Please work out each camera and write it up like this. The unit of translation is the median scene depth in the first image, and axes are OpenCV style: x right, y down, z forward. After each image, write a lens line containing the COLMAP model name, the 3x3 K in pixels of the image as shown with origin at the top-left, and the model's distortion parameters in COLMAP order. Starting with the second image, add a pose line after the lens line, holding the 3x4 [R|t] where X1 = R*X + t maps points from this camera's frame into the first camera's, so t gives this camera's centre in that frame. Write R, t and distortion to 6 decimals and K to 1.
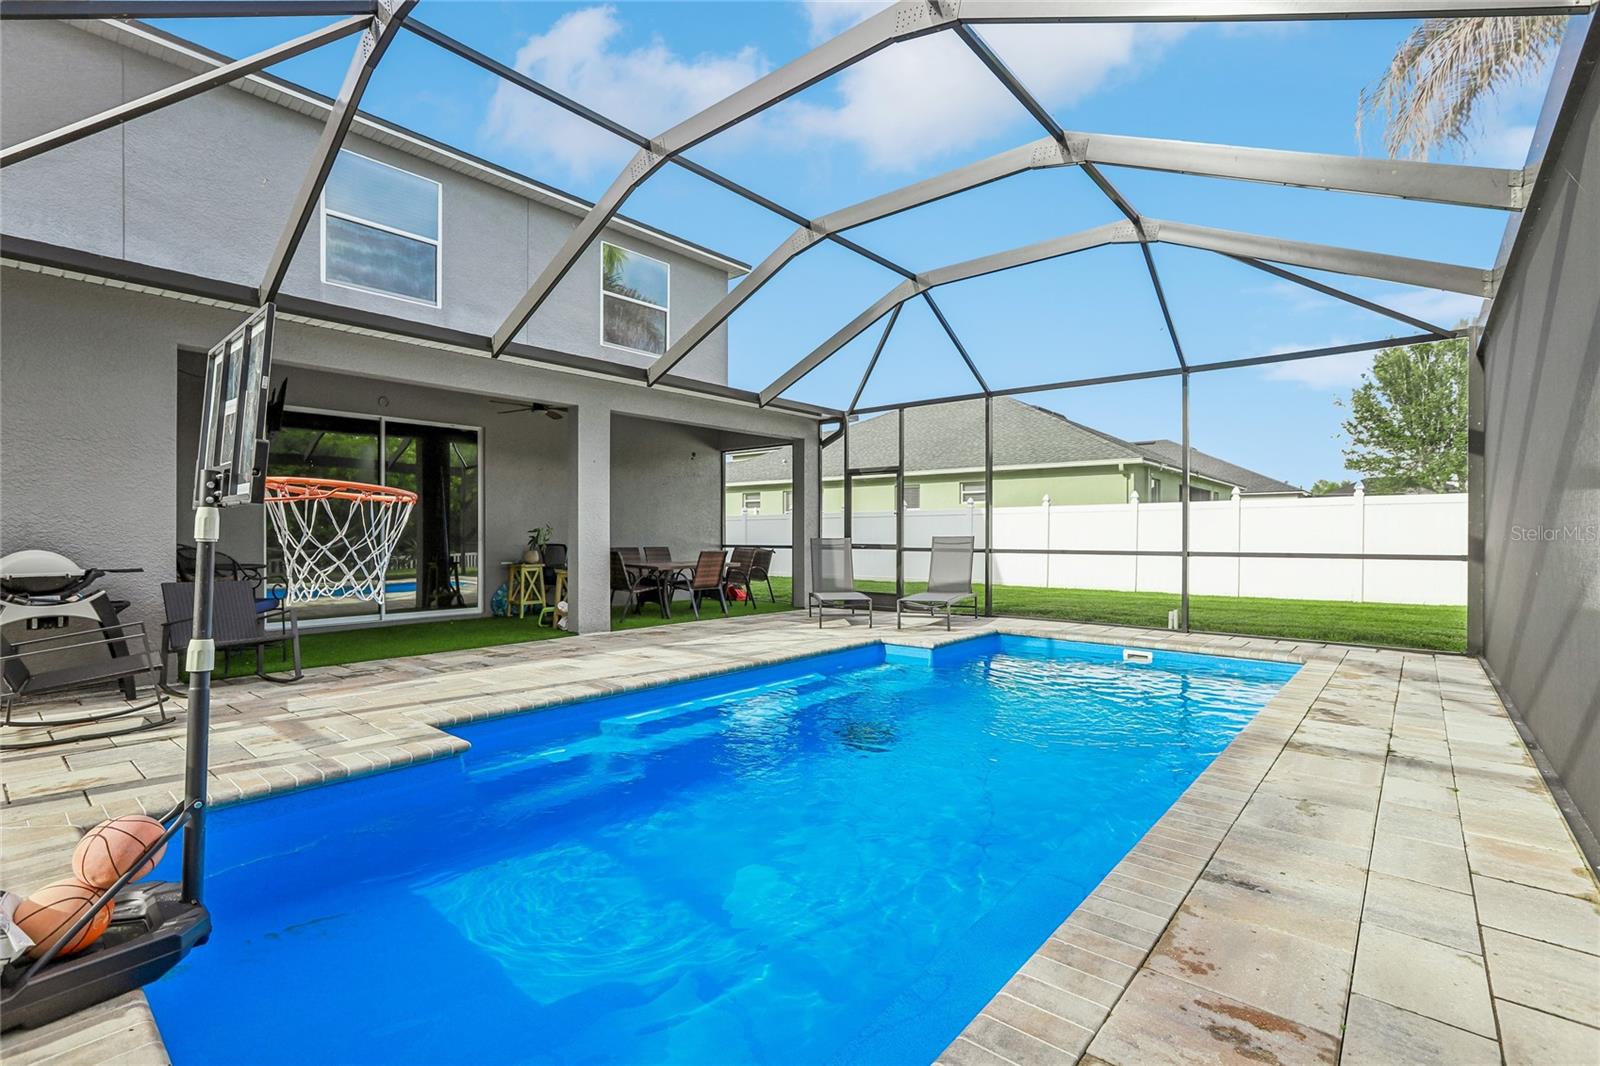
lens RADIAL K [[722.6, 0, 798.4], [0, 722.6, 536.1], [0, 0, 1]] dist [-0.024609, 0.000069]
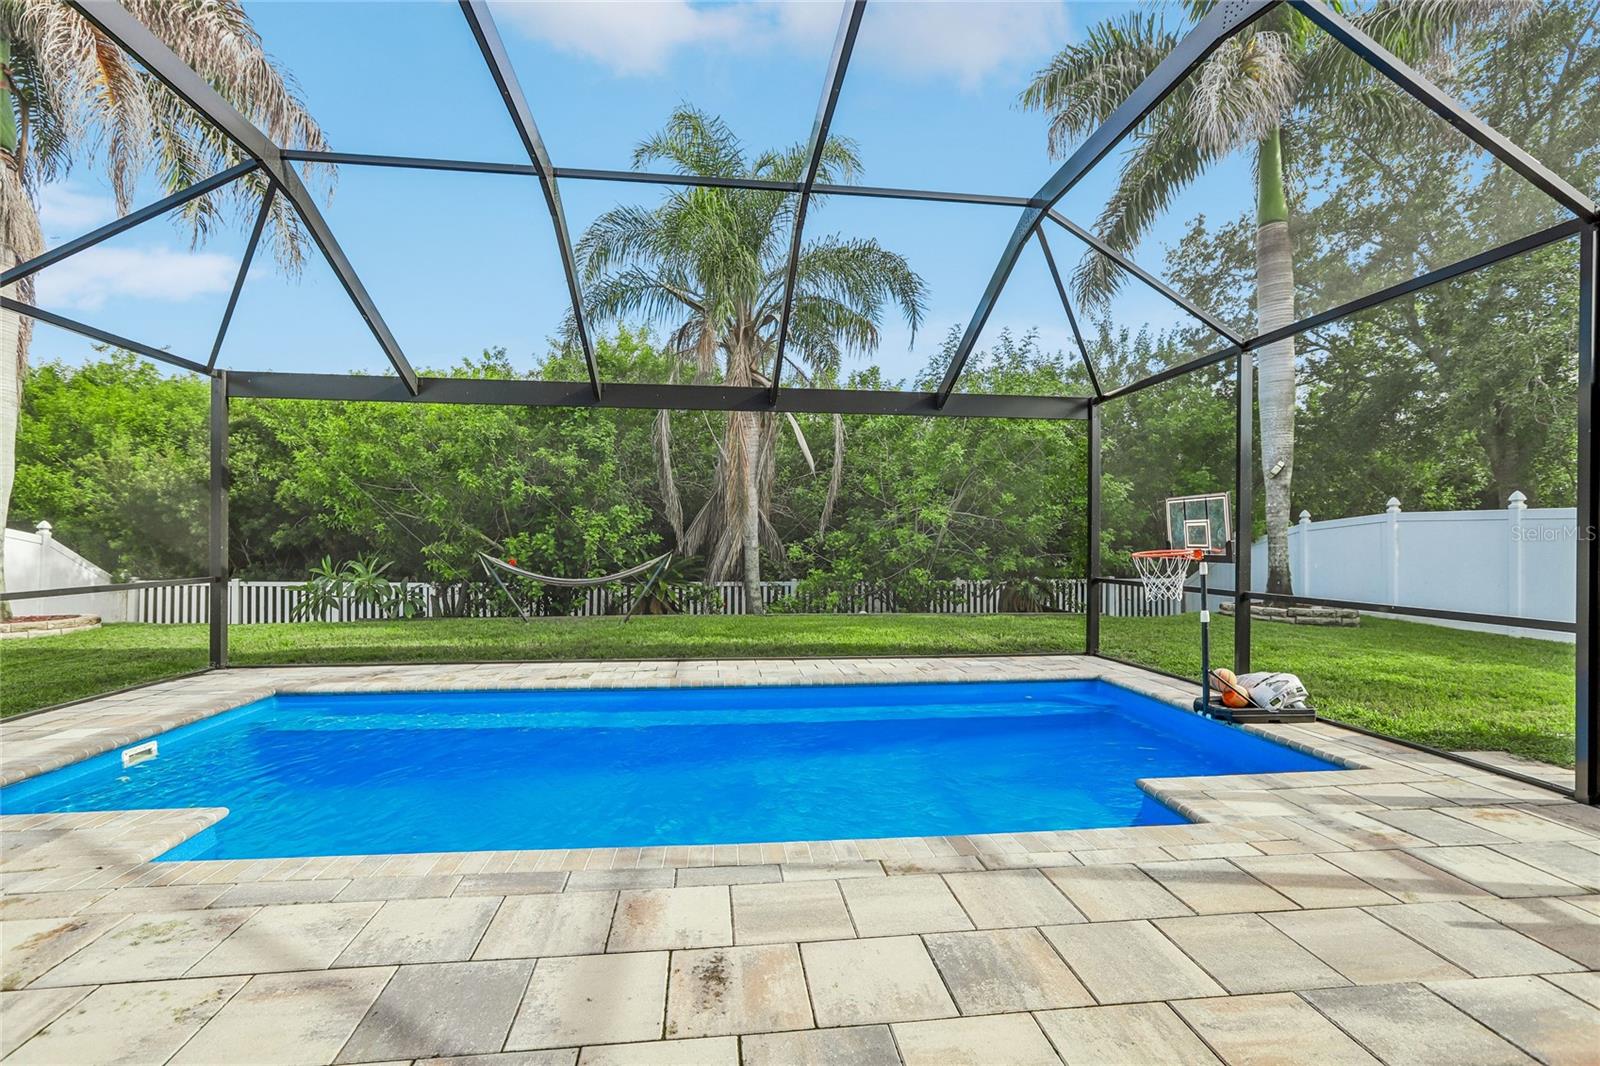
lens RADIAL K [[722.6, 0, 797.3], [0, 722.6, 535.0], [0, 0, 1]] dist [-0.024609, 0.000069]
pose [[-0.732505, -0.003068, 0.680755, -0.317021], [-0.003351, 0.999994, 0.000901, -0.027406], [-0.680753, -0.001622, -0.732511, 0.827707]]
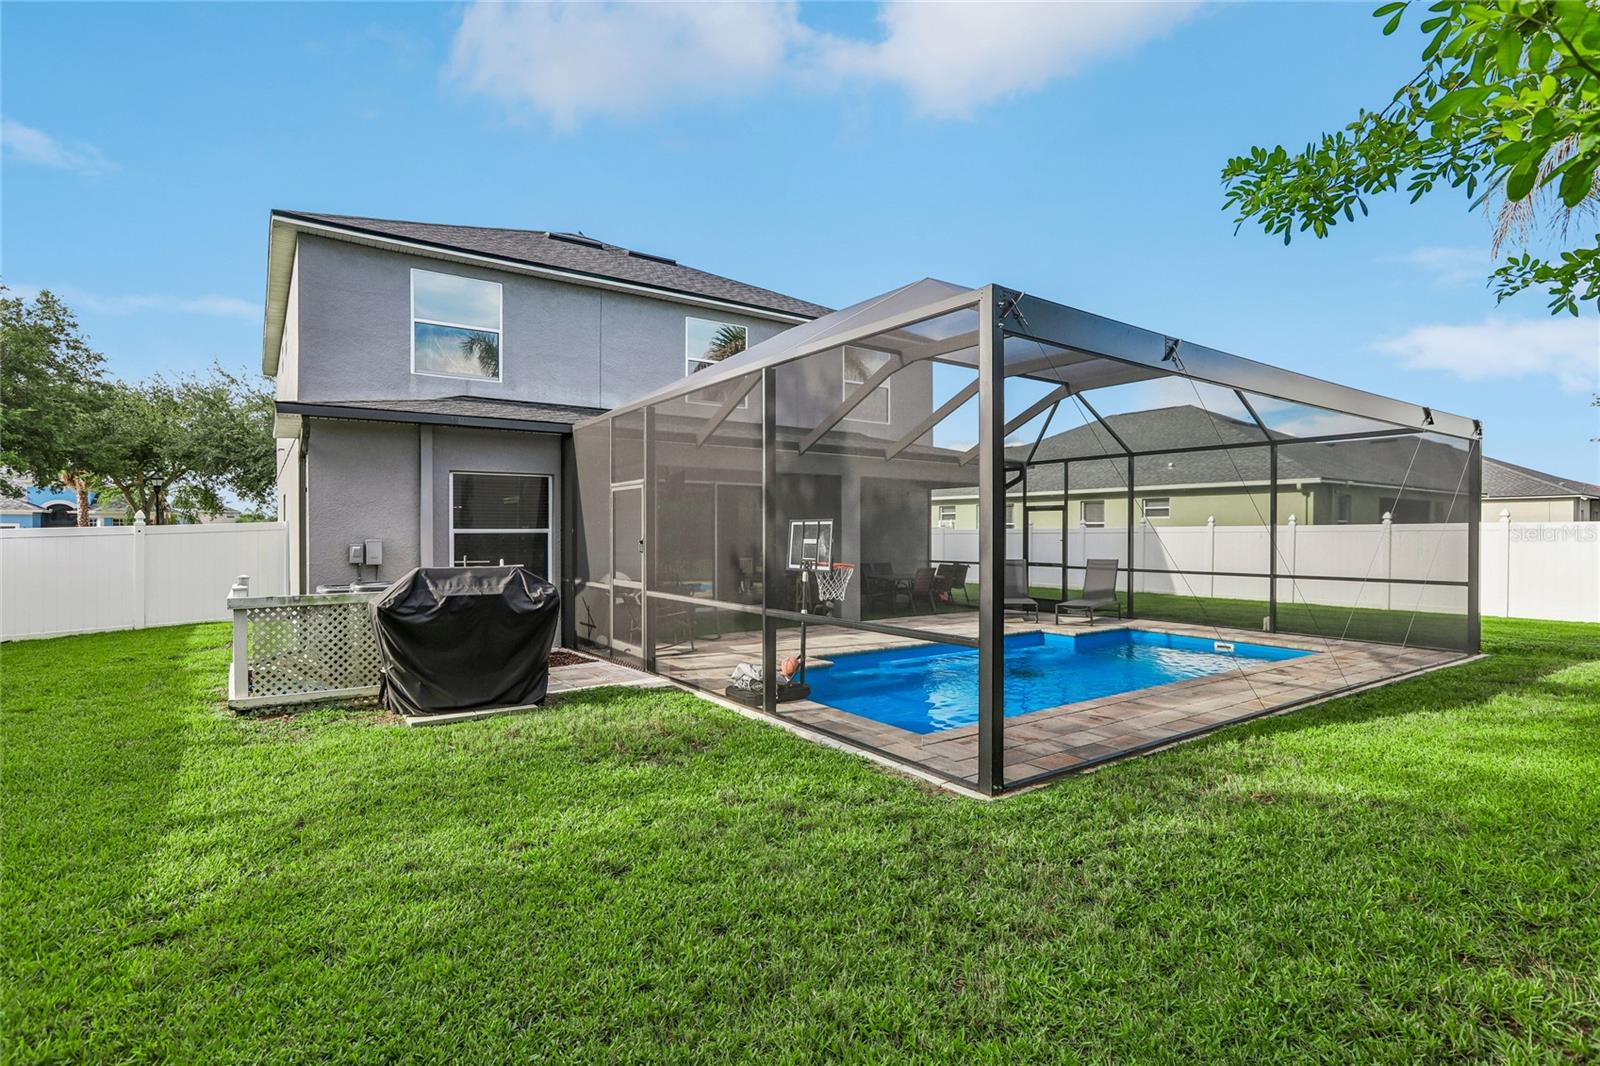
lens RADIAL K [[779.6, 0, 805.9], [0, 779.6, 539.4], [0, 0, 1]] dist [-0.001955, 0.000072]
pose [[0.971889, 0.003085, -0.235420, 0.014906], [-0.001023, 0.999960, 0.008881, -0.049368], [0.235438, -0.008391, 0.971853, -0.571739]]
